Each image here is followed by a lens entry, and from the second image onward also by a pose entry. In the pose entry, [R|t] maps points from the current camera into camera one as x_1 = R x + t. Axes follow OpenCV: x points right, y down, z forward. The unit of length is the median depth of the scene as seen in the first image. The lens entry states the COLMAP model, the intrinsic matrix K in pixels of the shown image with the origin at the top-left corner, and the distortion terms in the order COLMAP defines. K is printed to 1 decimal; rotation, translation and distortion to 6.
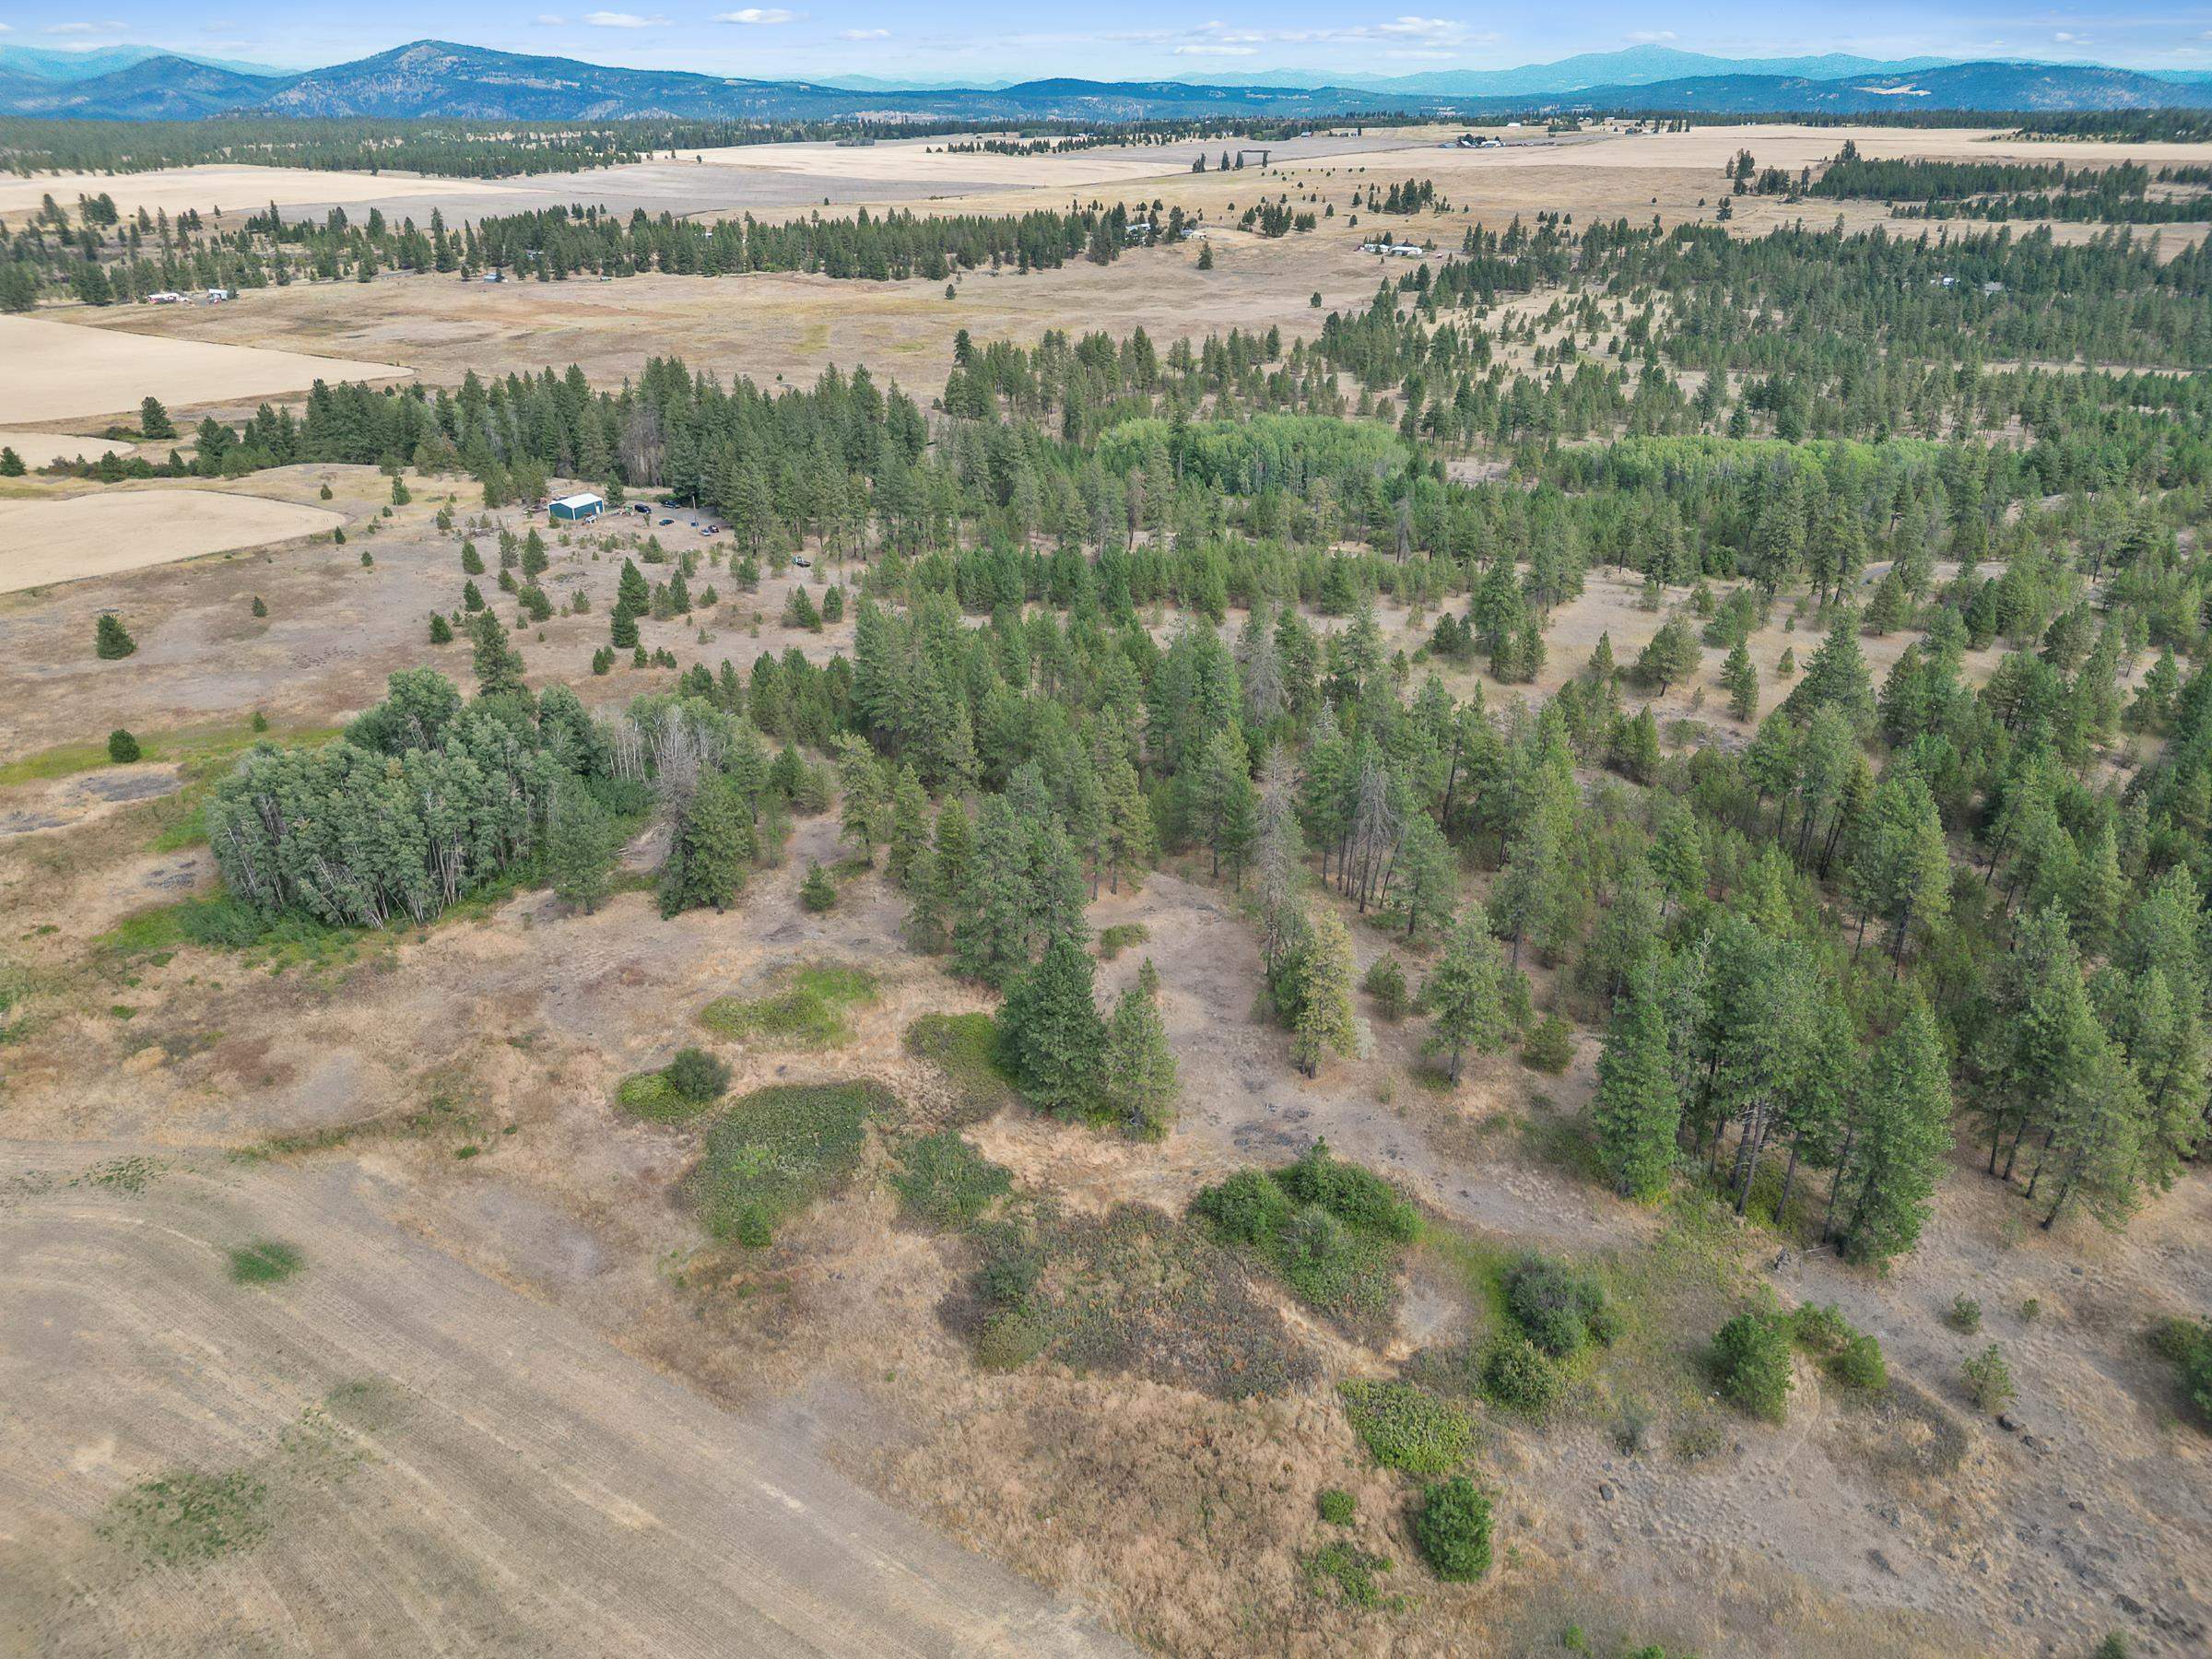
lens RADIAL K [[1535.1, 0, 1114.3], [0, 1535.1, 831.5], [0, 0, 1]] dist [0.035390, -0.021314]
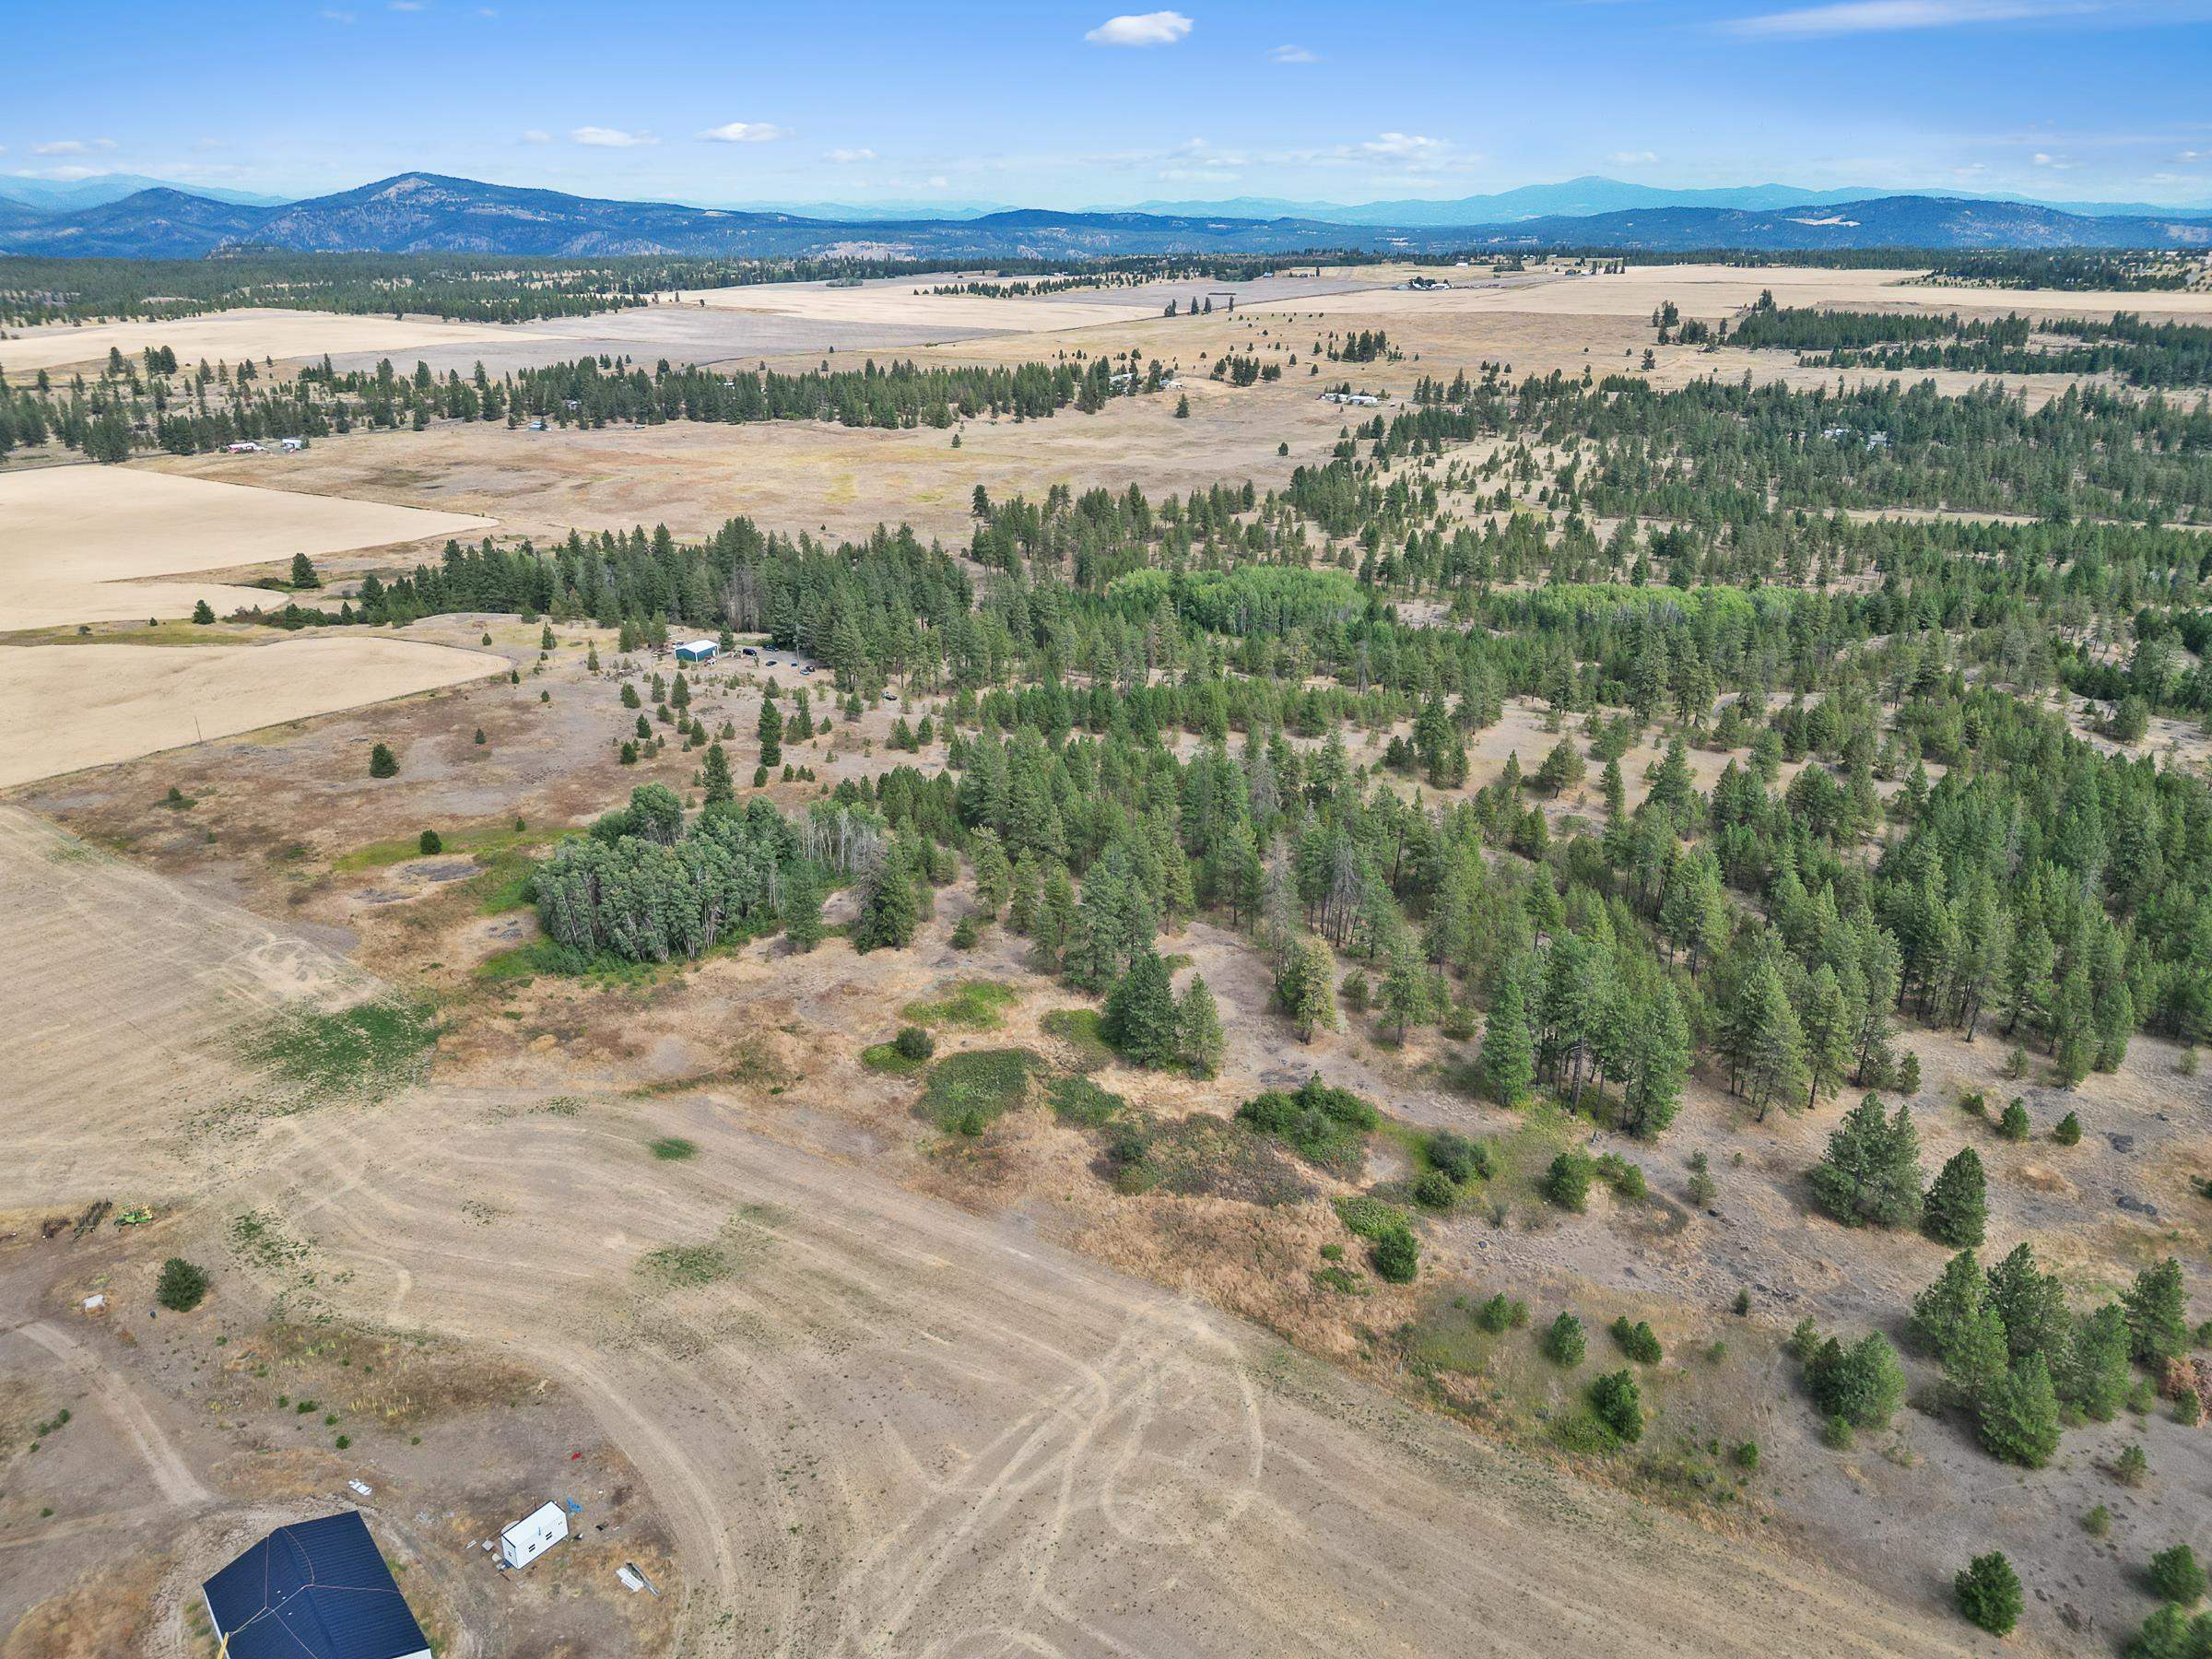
lens RADIAL K [[1535.1, 0, 1100.0], [0, 1535.1, 833.7], [0, 0, 1]] dist [0.035390, -0.021314]
pose [[0.999914, -0.006480, 0.011394, -0.049033], [0.007213, 0.997825, -0.065528, 0.024065], [-0.010945, 0.065604, 0.997786, -0.280324]]
